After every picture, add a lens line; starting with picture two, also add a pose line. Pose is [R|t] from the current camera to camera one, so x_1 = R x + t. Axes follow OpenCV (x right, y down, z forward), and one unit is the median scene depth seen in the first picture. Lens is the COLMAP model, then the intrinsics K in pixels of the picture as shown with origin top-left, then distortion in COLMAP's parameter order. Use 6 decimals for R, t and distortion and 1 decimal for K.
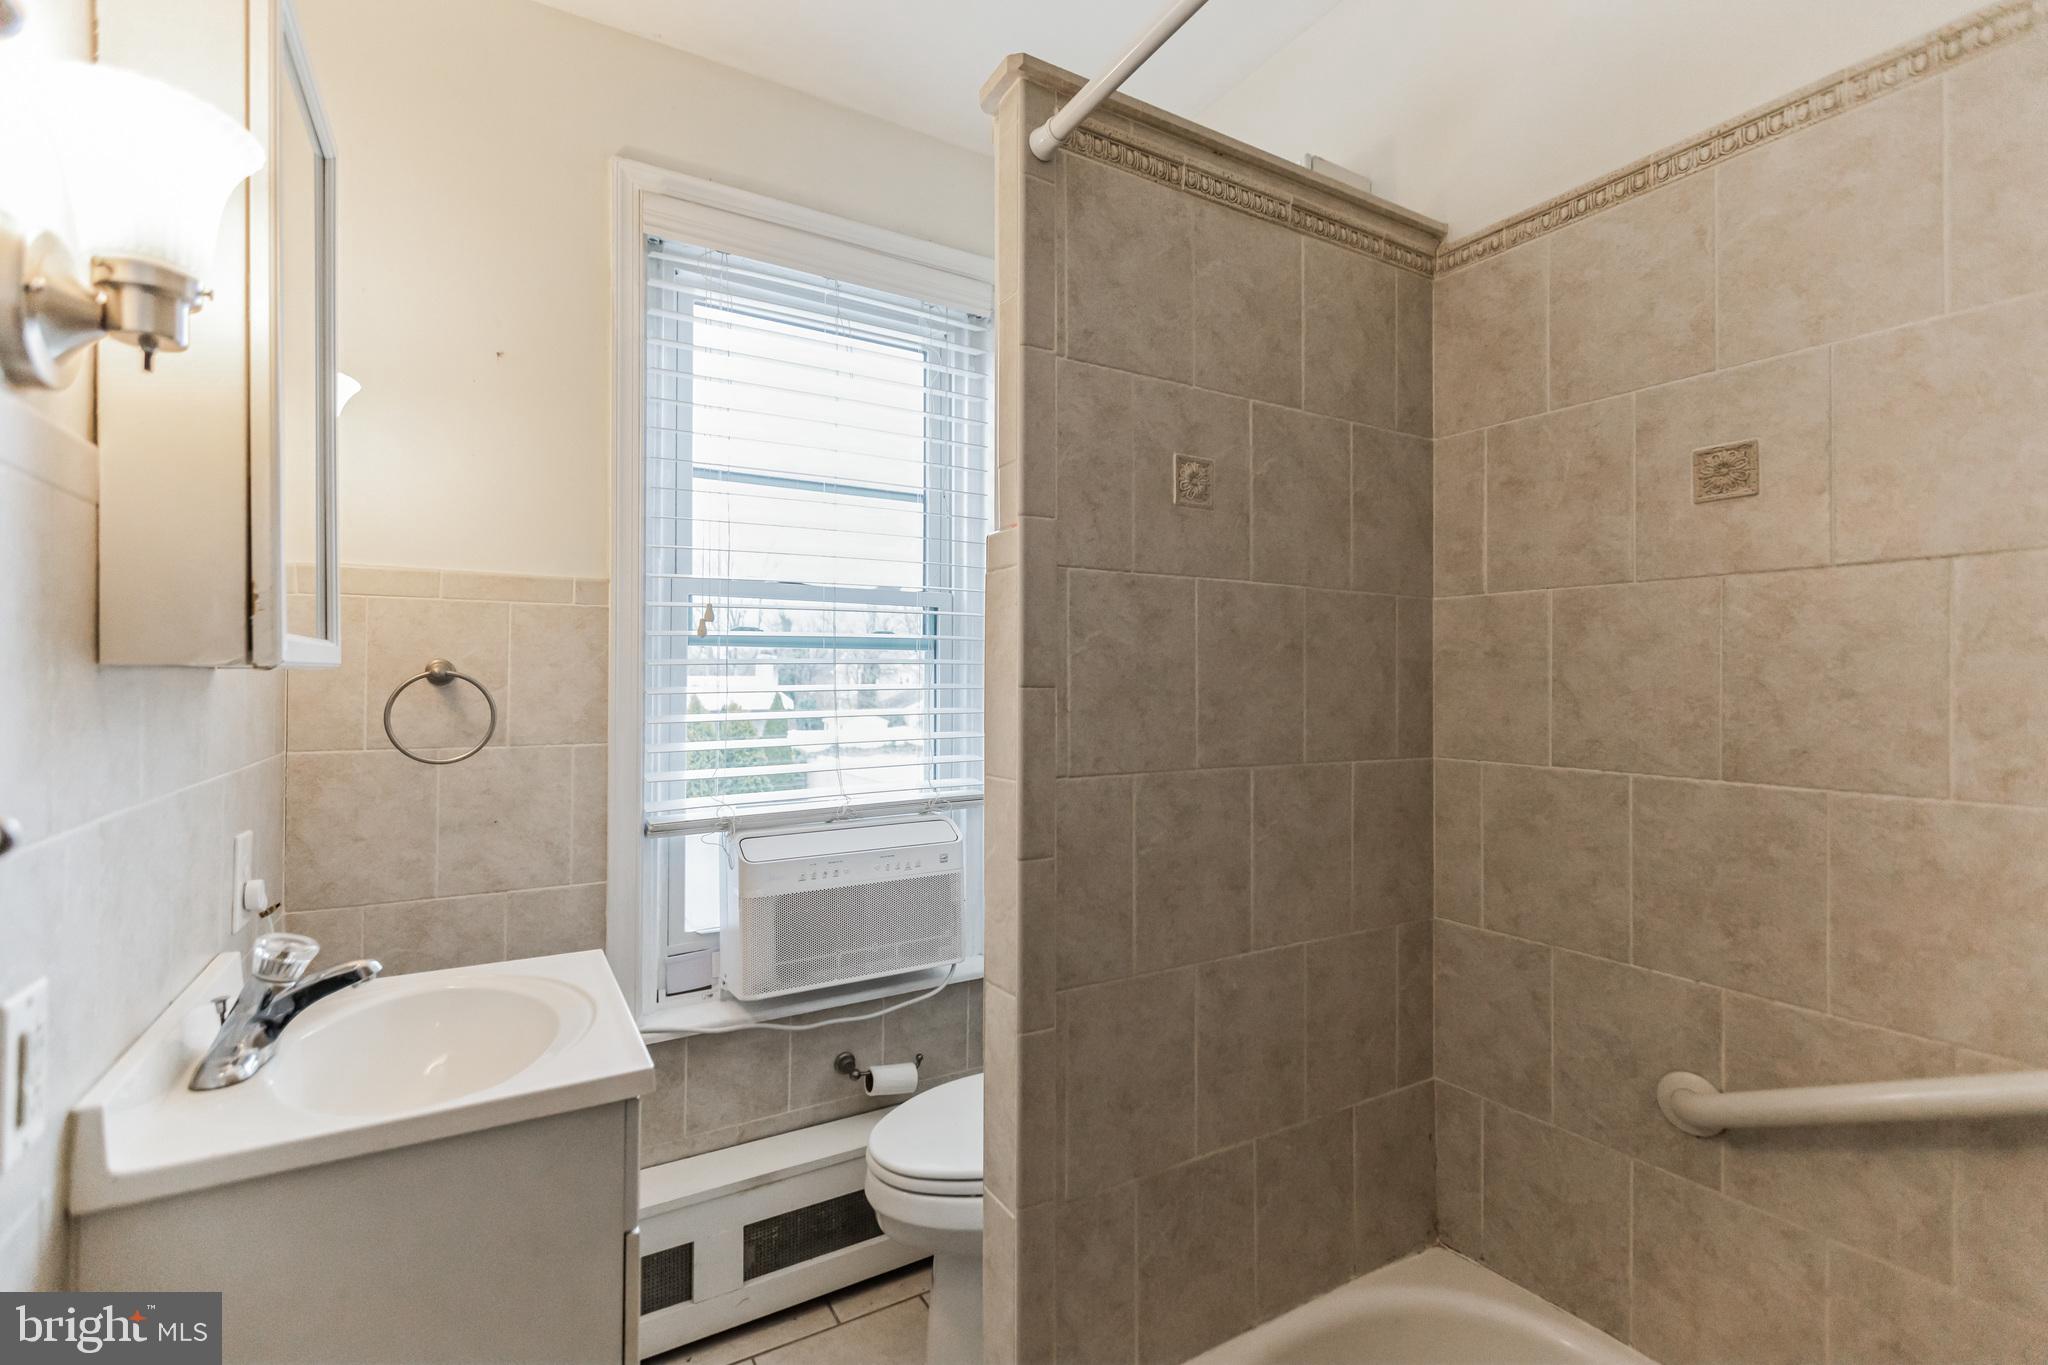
lens RADIAL K [[916.9, 0, 1023.6], [0, 916.9, 685.7], [0, 0, 1]] dist [-0.000324, 0.000003]
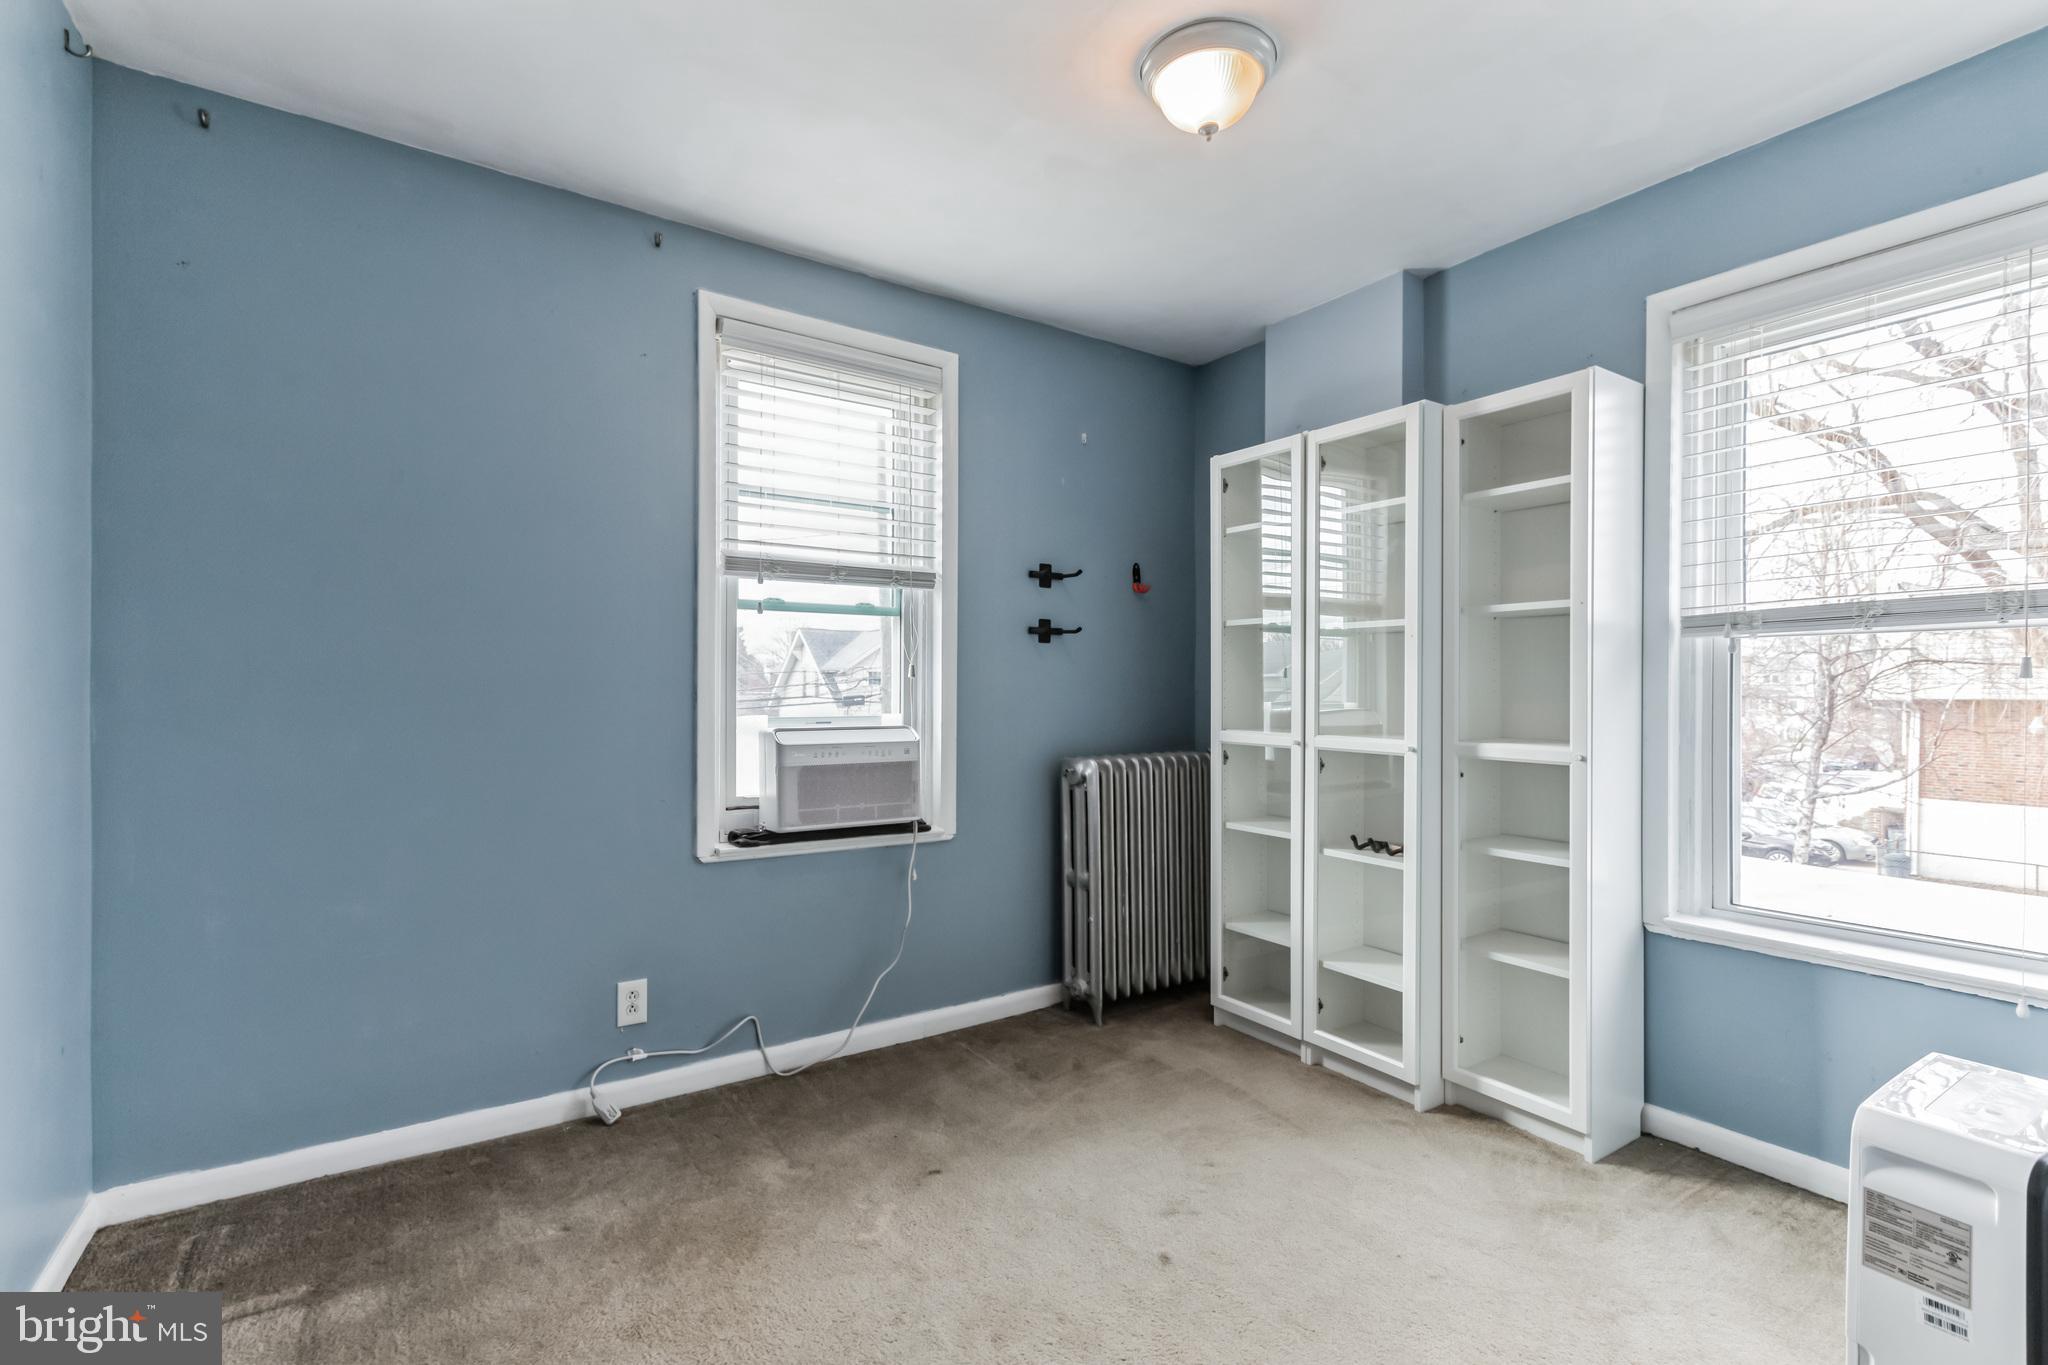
lens RADIAL K [[916.9, 0, 1029.0], [0, 916.9, 681.2], [0, 0, 1]] dist [-0.000324, 0.000003]
pose [[0.998207, 0.000201, 0.059856, 0.022143], [-0.000225, 1.000000, 0.000392, 0.070281], [-0.059856, -0.000405, 0.998207, -0.497361]]
